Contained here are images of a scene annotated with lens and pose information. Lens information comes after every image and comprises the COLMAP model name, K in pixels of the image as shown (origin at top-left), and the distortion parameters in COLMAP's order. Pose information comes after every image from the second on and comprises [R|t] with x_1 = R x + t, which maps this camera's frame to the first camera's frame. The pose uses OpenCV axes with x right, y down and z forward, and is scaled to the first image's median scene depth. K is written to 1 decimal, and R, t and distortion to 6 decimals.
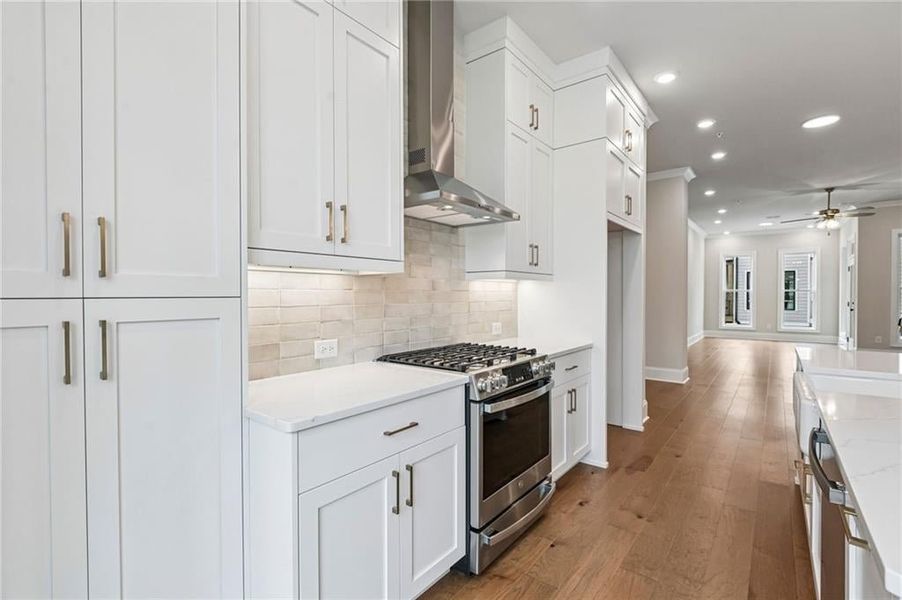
lens RADIAL K [[417.3, 0, 450.2], [0, 417.3, 295.4], [0, 0, 1]] dist [-0.011395, -0.000039]
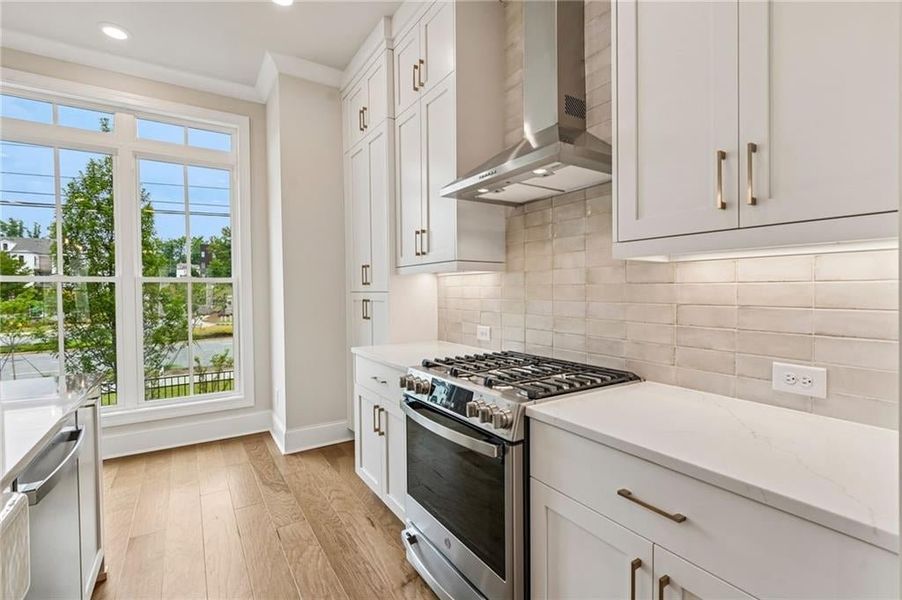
lens RADIAL K [[417.3, 0, 450.2], [0, 417.3, 295.4], [0, 0, 1]] dist [-0.011395, -0.000039]
pose [[-0.326811, 0.012004, -0.945014, 0.711589], [-0.000655, 0.999916, 0.012928, -0.001684], [0.945090, 0.004844, -0.326775, 1.015392]]
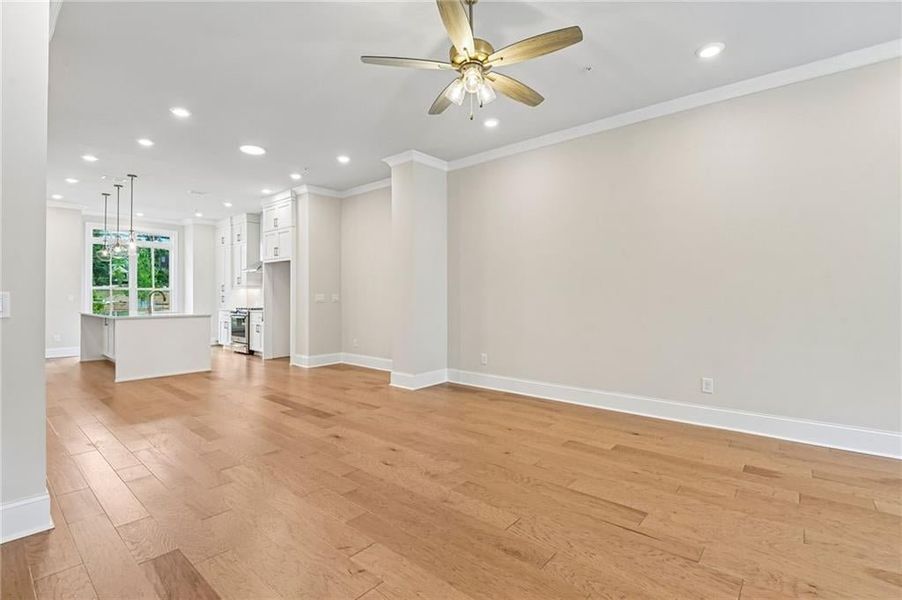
lens RADIAL K [[417.3, 0, 450.2], [0, 417.3, 295.4], [0, 0, 1]] dist [-0.011395, -0.000039]
pose [[-0.040394, -0.006461, -0.999163, 3.485226], [-0.009387, 0.999937, -0.006087, 0.026230], [0.999140, 0.009134, -0.040452, 2.690229]]
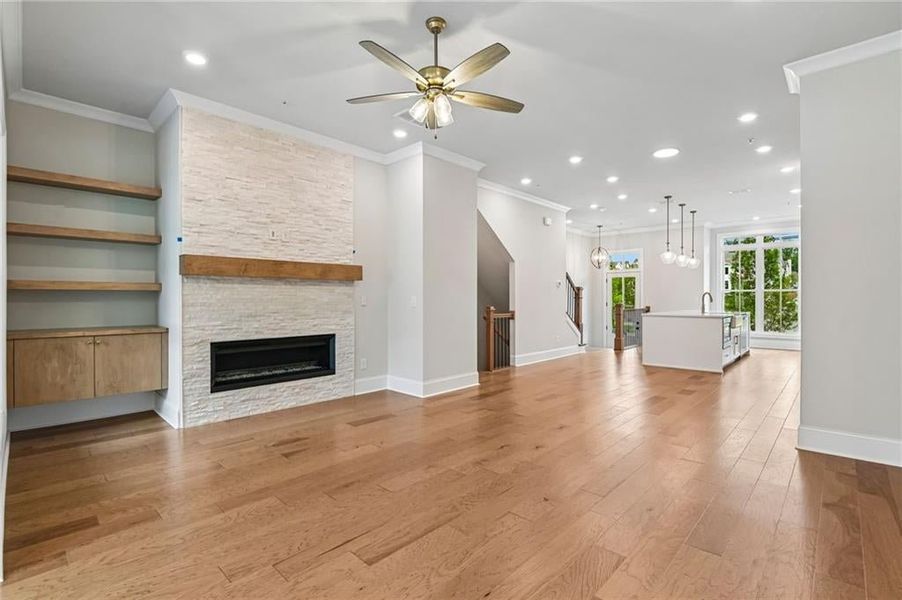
lens RADIAL K [[414.4, 0, 456.4], [0, 414.4, 296.5], [0, 0, 1]] dist [-0.008162, -0.000370]
pose [[-0.996536, -0.002174, 0.083129, 2.359064], [-0.001817, 0.999989, 0.004372, 0.012127], [-0.083138, 0.004206, -0.996529, 3.790277]]
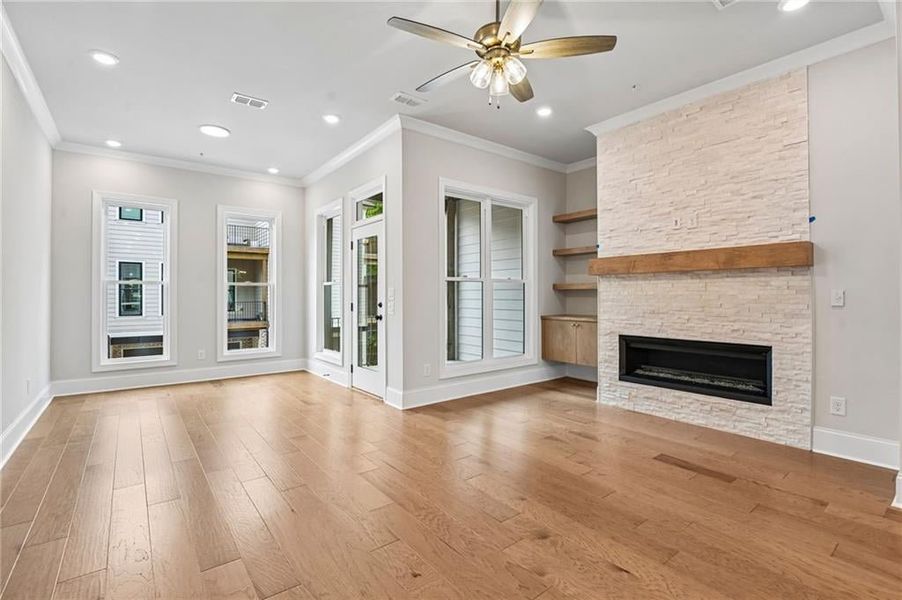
lens RADIAL K [[412.5, 0, 450.9], [0, 412.5, 293.2], [0, 0, 1]] dist [-0.019272, -0.000264]
pose [[0.237186, 0.001324, 0.971463, 1.577101], [0.010996, 0.999931, -0.004047, 0.020252], [-0.971402, 0.011642, 0.237156, 2.588791]]
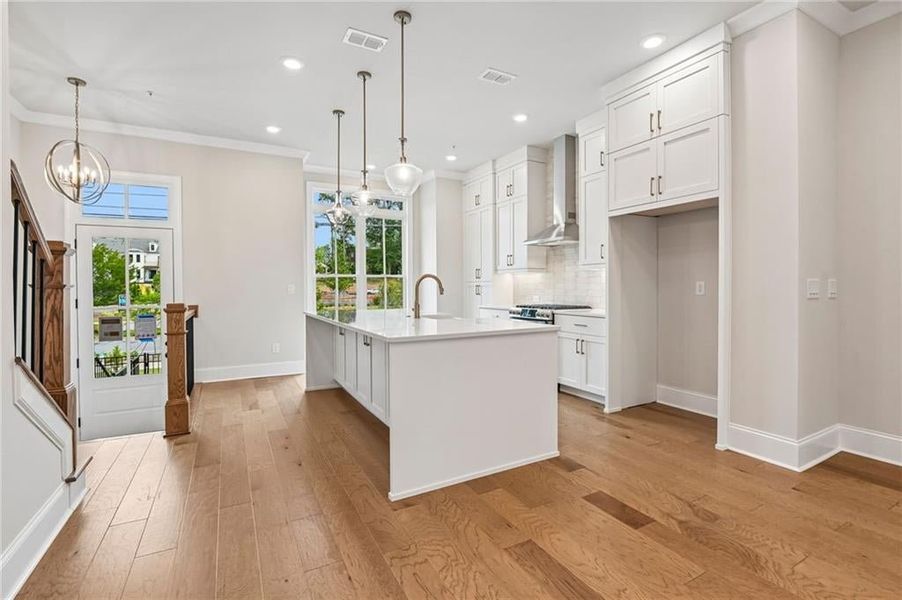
lens RADIAL K [[417.3, 0, 450.2], [0, 417.3, 295.4], [0, 0, 1]] dist [-0.011395, -0.000039]
pose [[-0.399490, 0.018166, -0.916558, 2.074614], [-0.002882, 0.999774, 0.021071, 0.034425], [0.916733, 0.011059, -0.399347, 1.255441]]
